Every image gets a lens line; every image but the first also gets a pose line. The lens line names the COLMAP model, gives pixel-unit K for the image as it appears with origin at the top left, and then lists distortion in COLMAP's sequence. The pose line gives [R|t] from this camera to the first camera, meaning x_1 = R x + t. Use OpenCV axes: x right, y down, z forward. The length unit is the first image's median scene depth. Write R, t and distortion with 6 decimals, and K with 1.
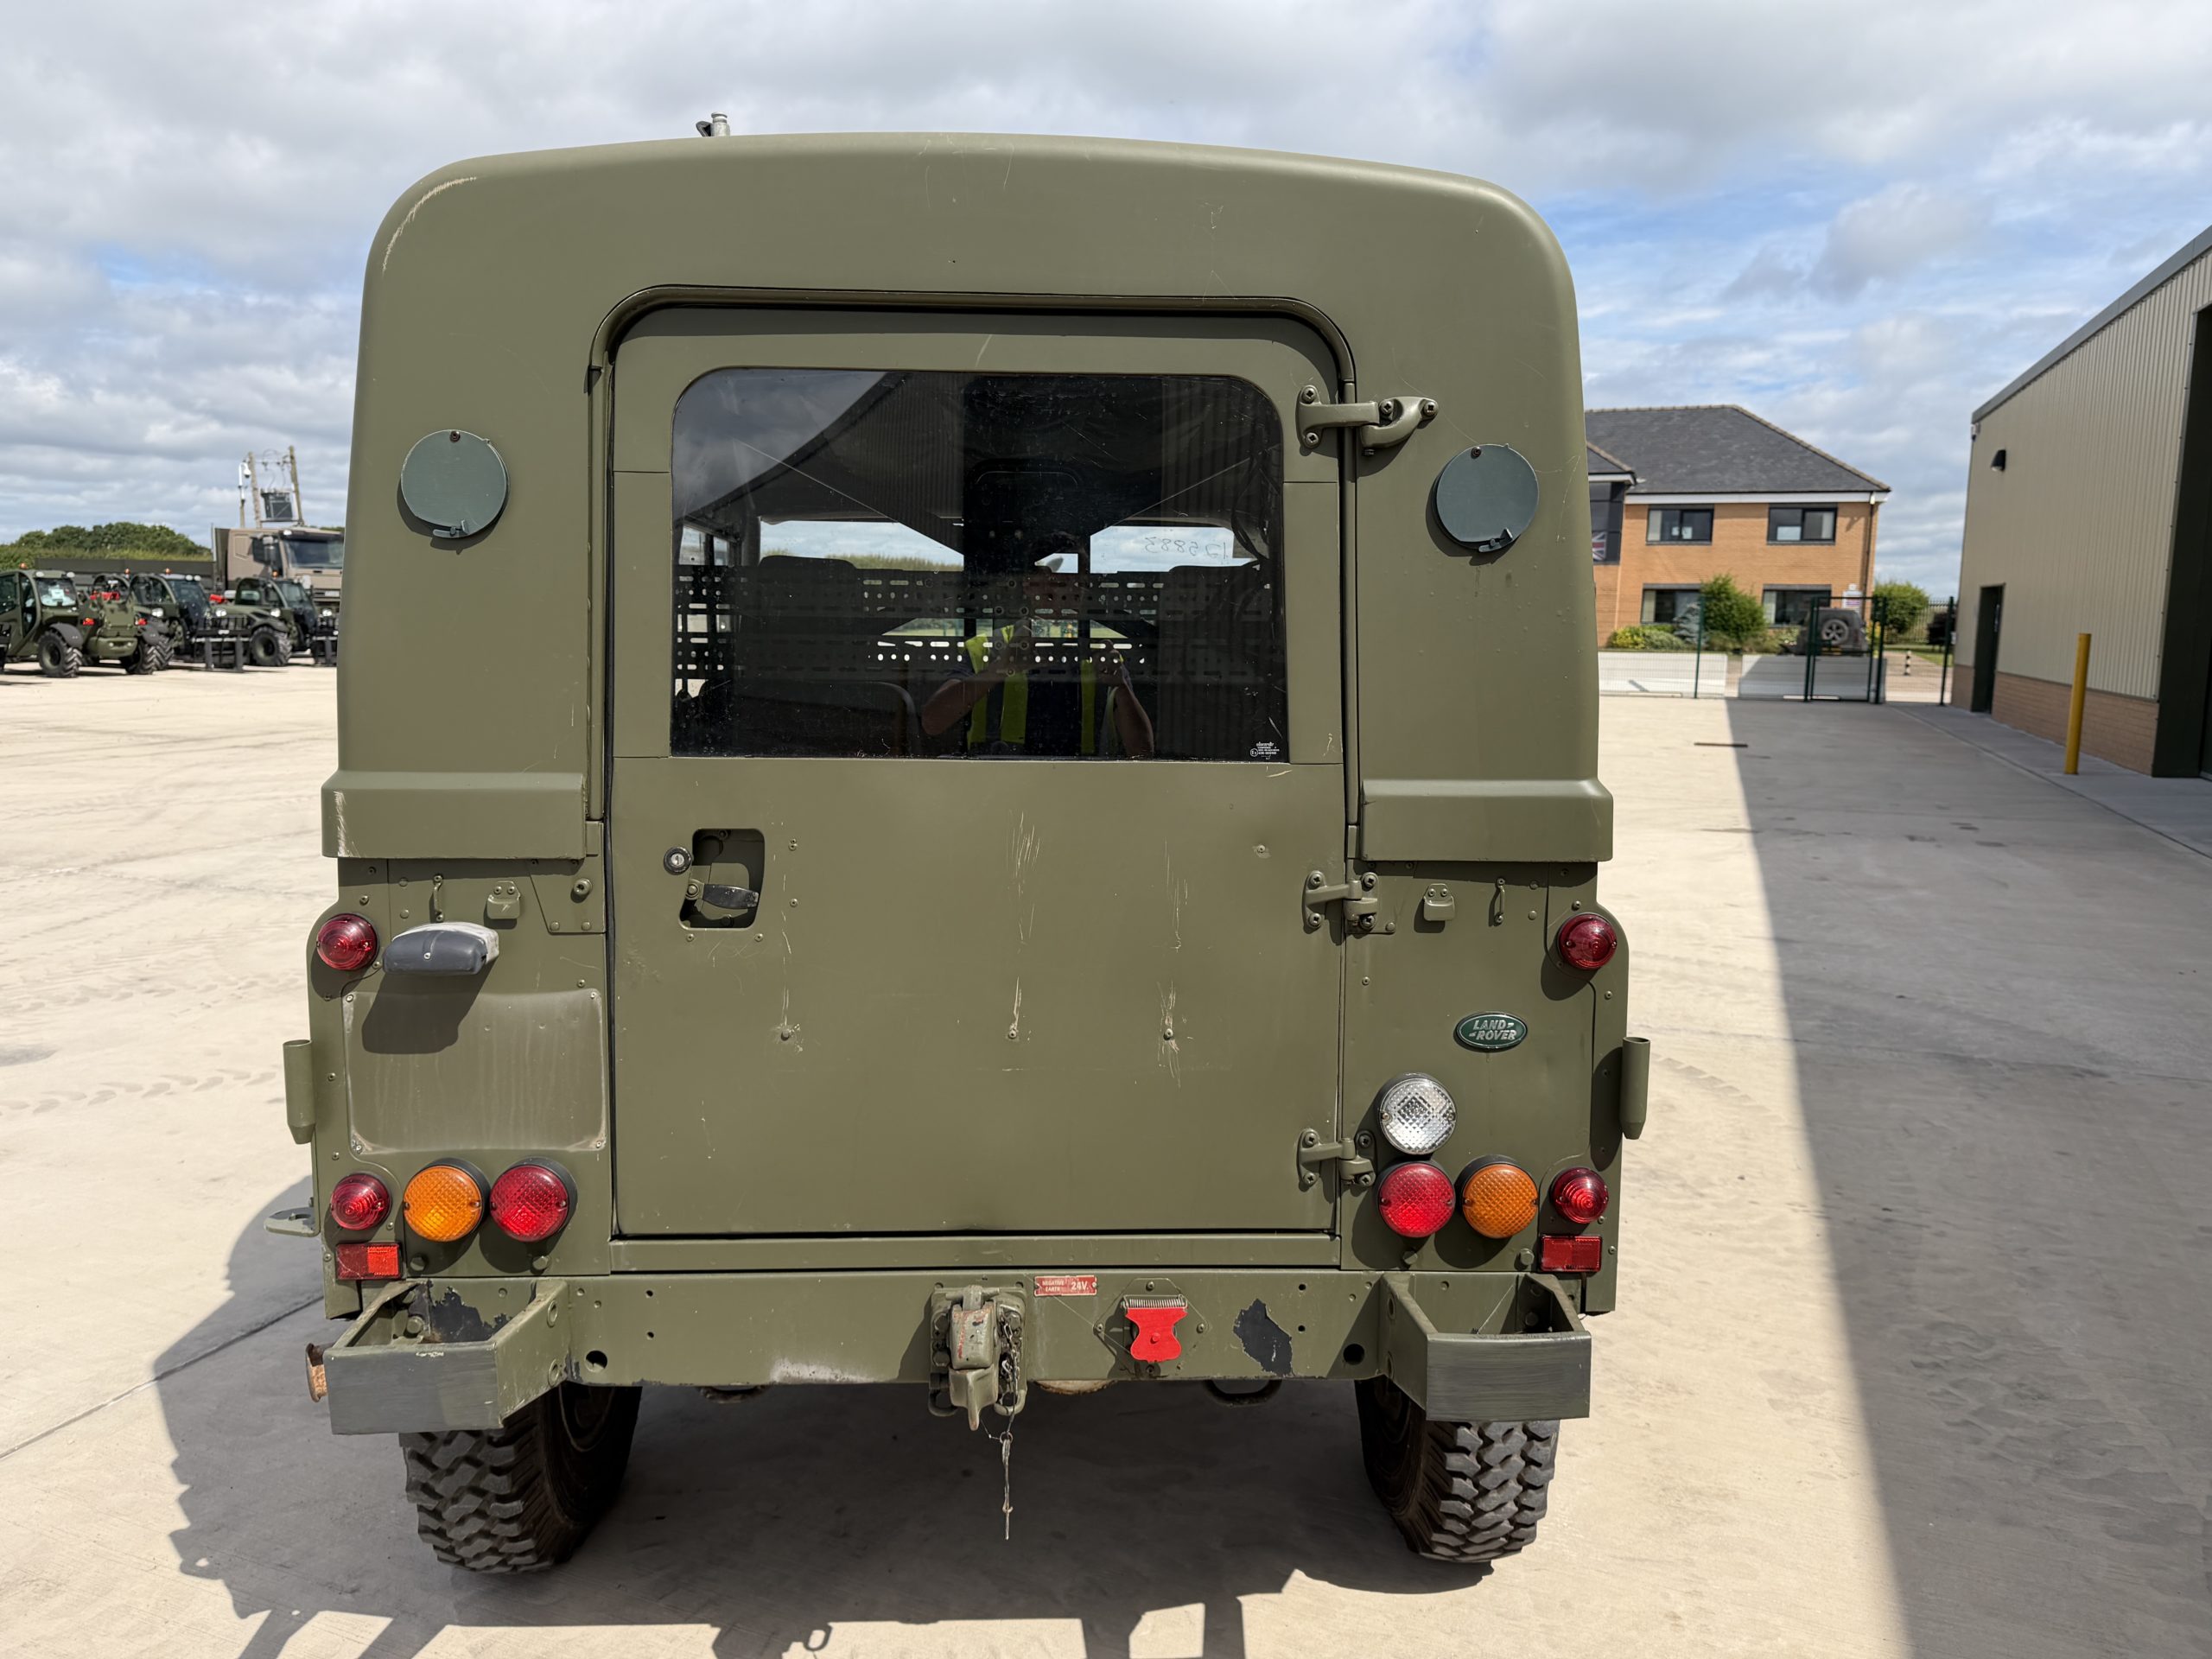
lens RADIAL K [[1558.0, 0, 1097.6], [0, 1558.0, 838.1], [0, 0, 1]] dist [0.031087, -0.038478]
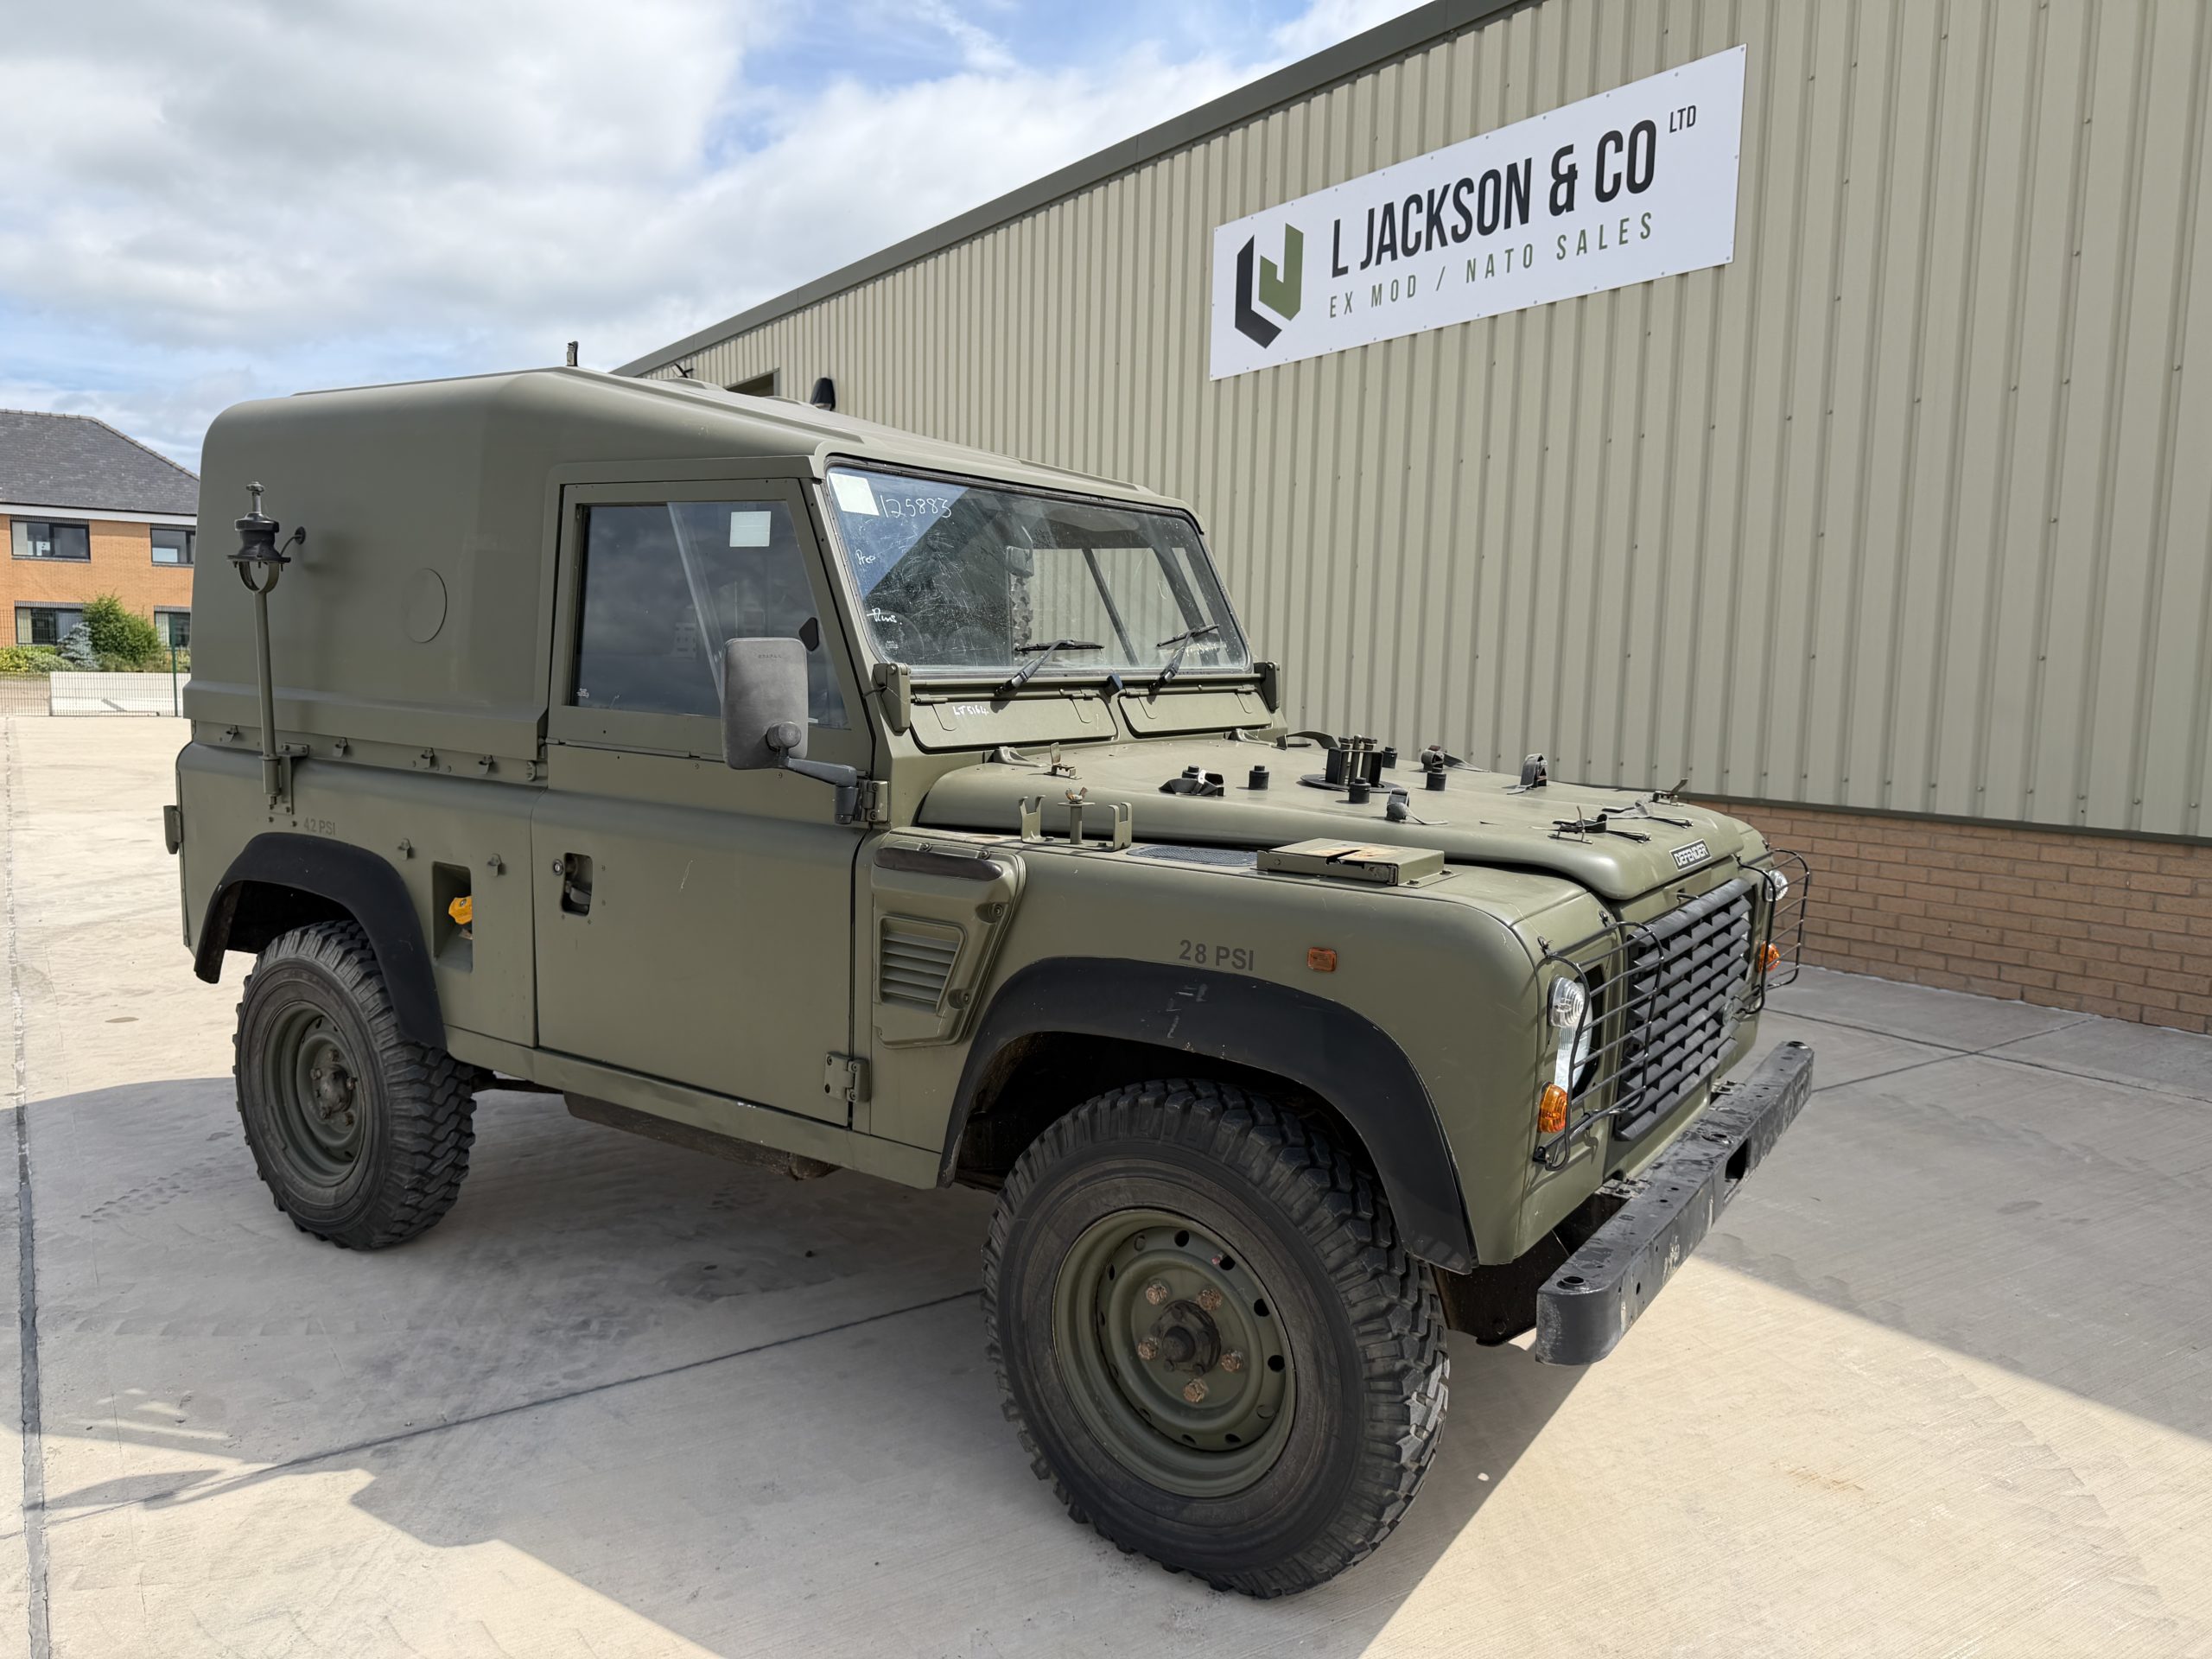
lens RADIAL K [[1558.0, 0, 1091.7], [0, 1558.0, 844.7], [0, 0, 1]] dist [0.031087, -0.038478]
pose [[0.564062, -0.096111, 0.820120, -1.056077], [0.106111, 0.993405, 0.043438, 0.104463], [-0.818886, 0.062522, 0.570541, -0.551065]]
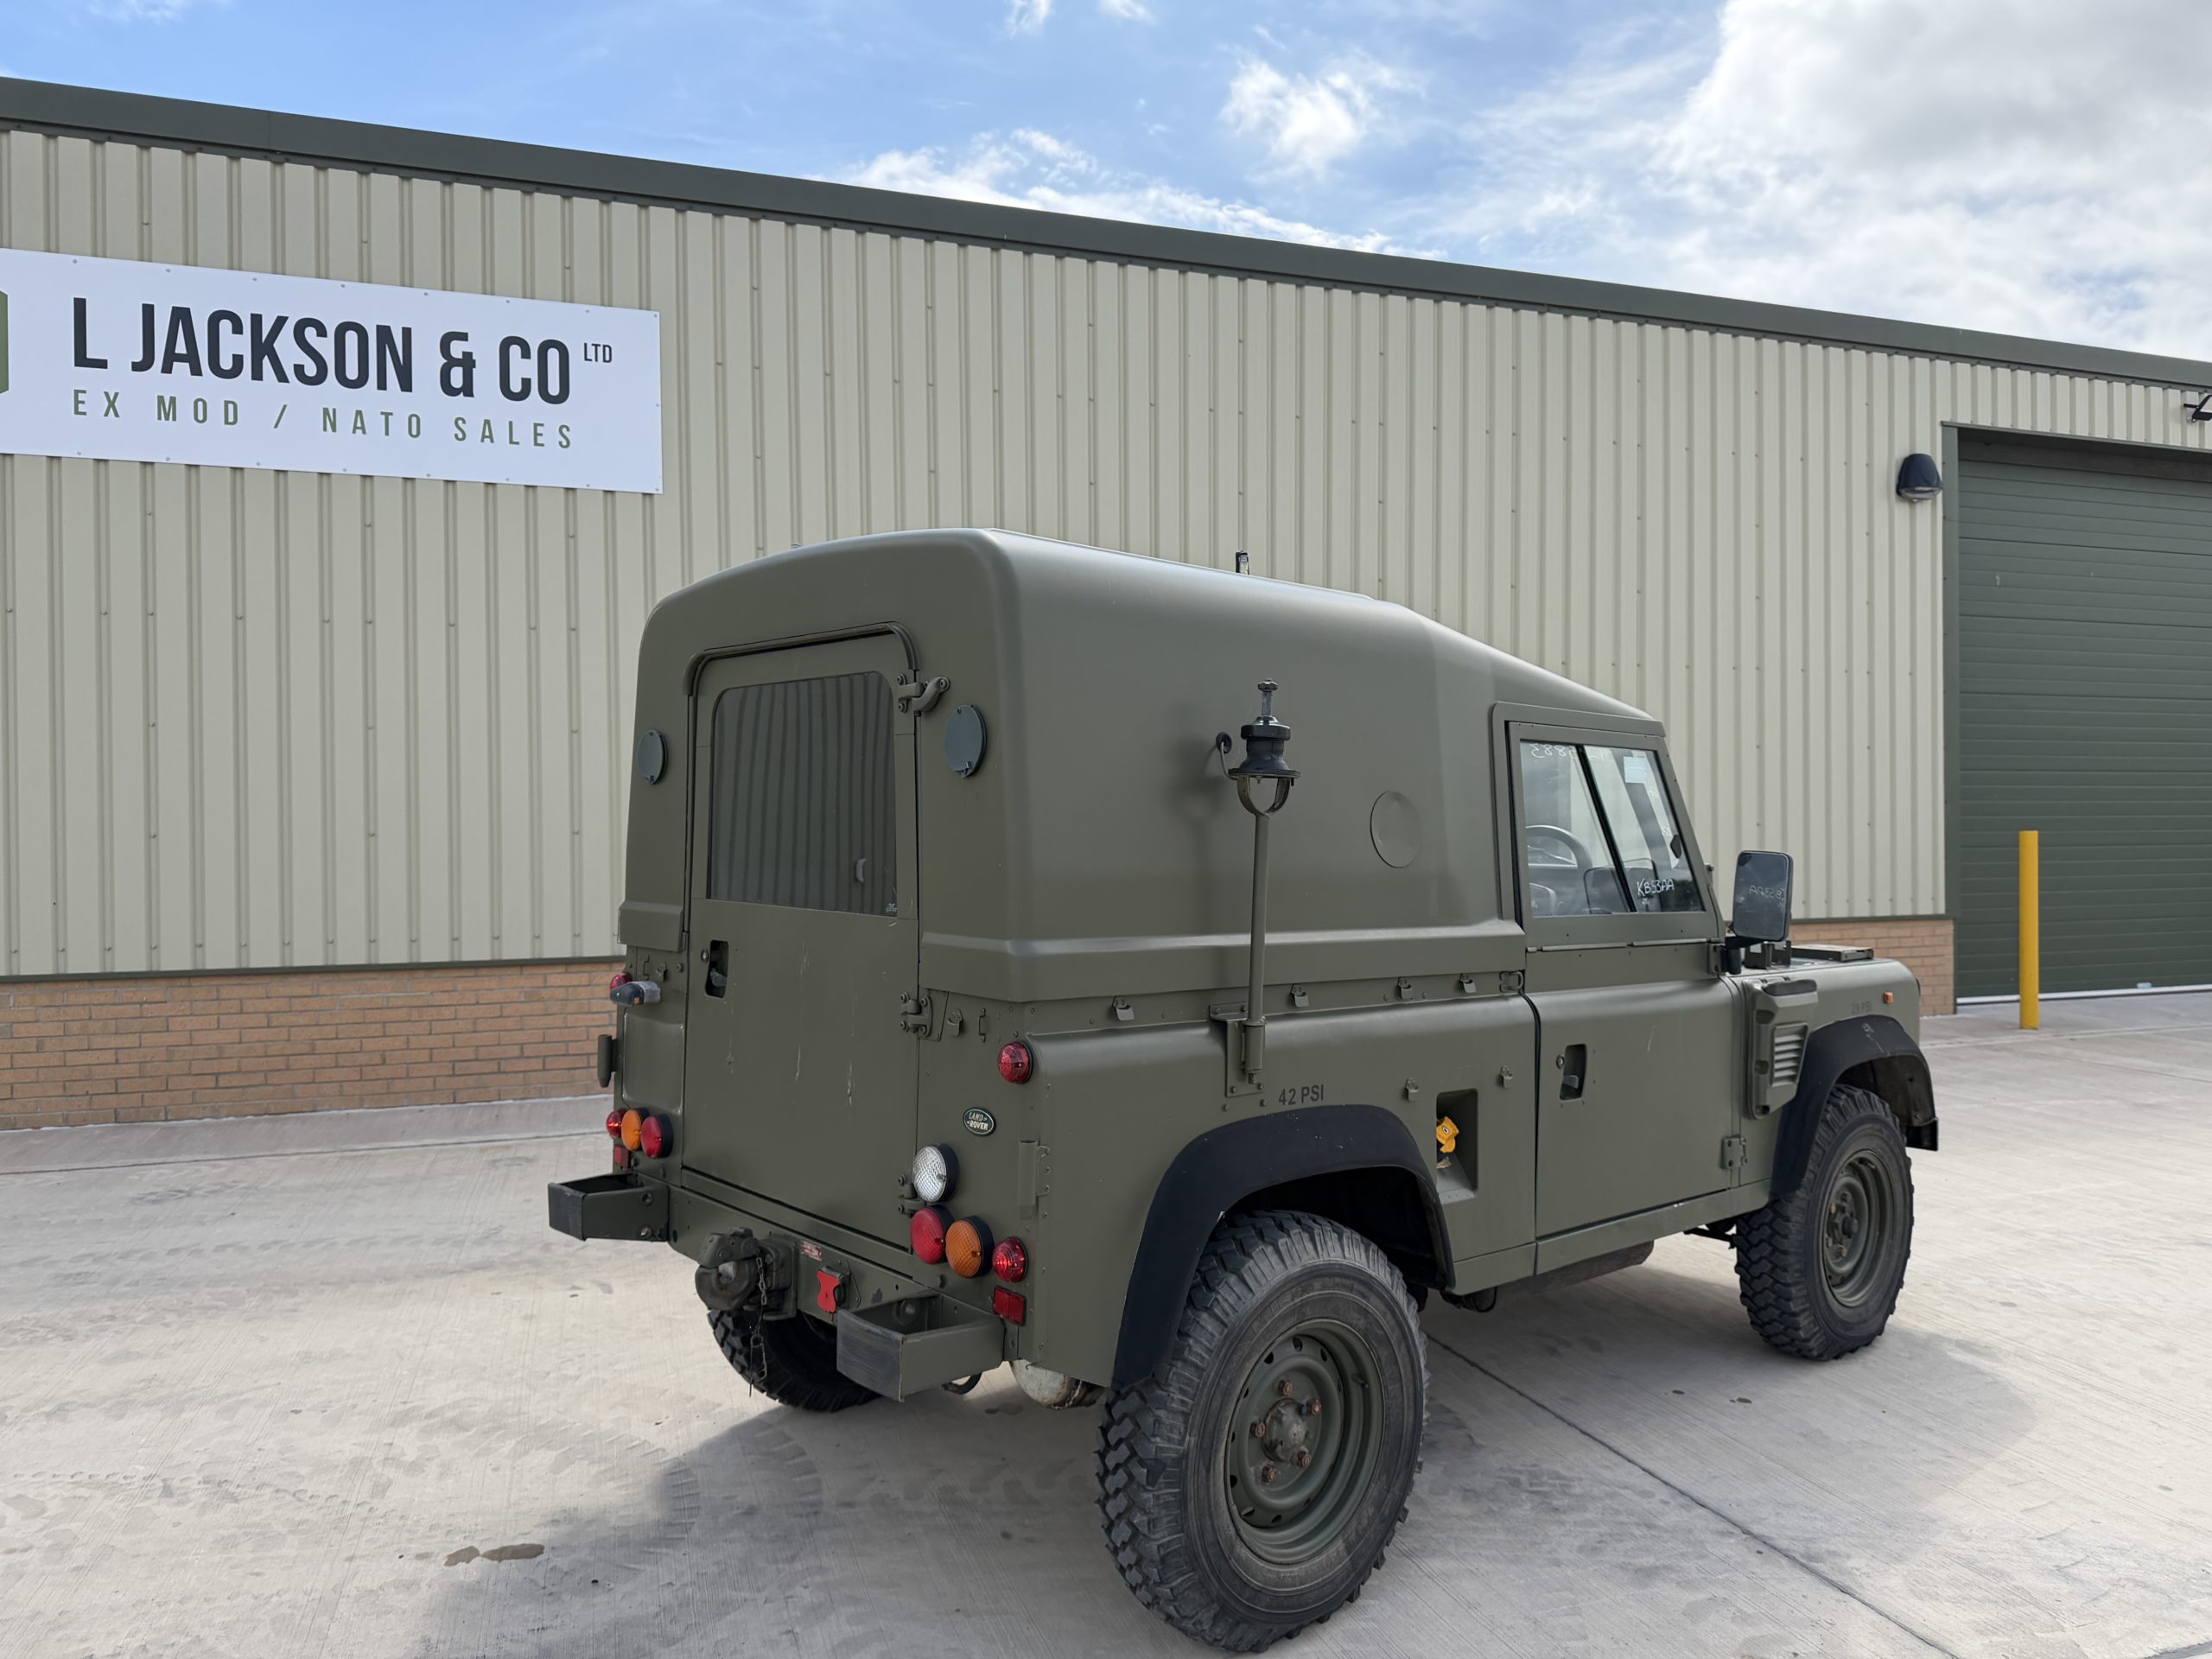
lens RADIAL K [[1558.0, 0, 1091.3], [0, 1558.0, 844.3], [0, 0, 1]] dist [0.031087, -0.038478]
pose [[-0.642621, -0.016351, 0.766010, -1.067803], [0.108441, 0.987767, 0.112057, -0.153400], [-0.758471, 0.155077, -0.632987, 1.023843]]
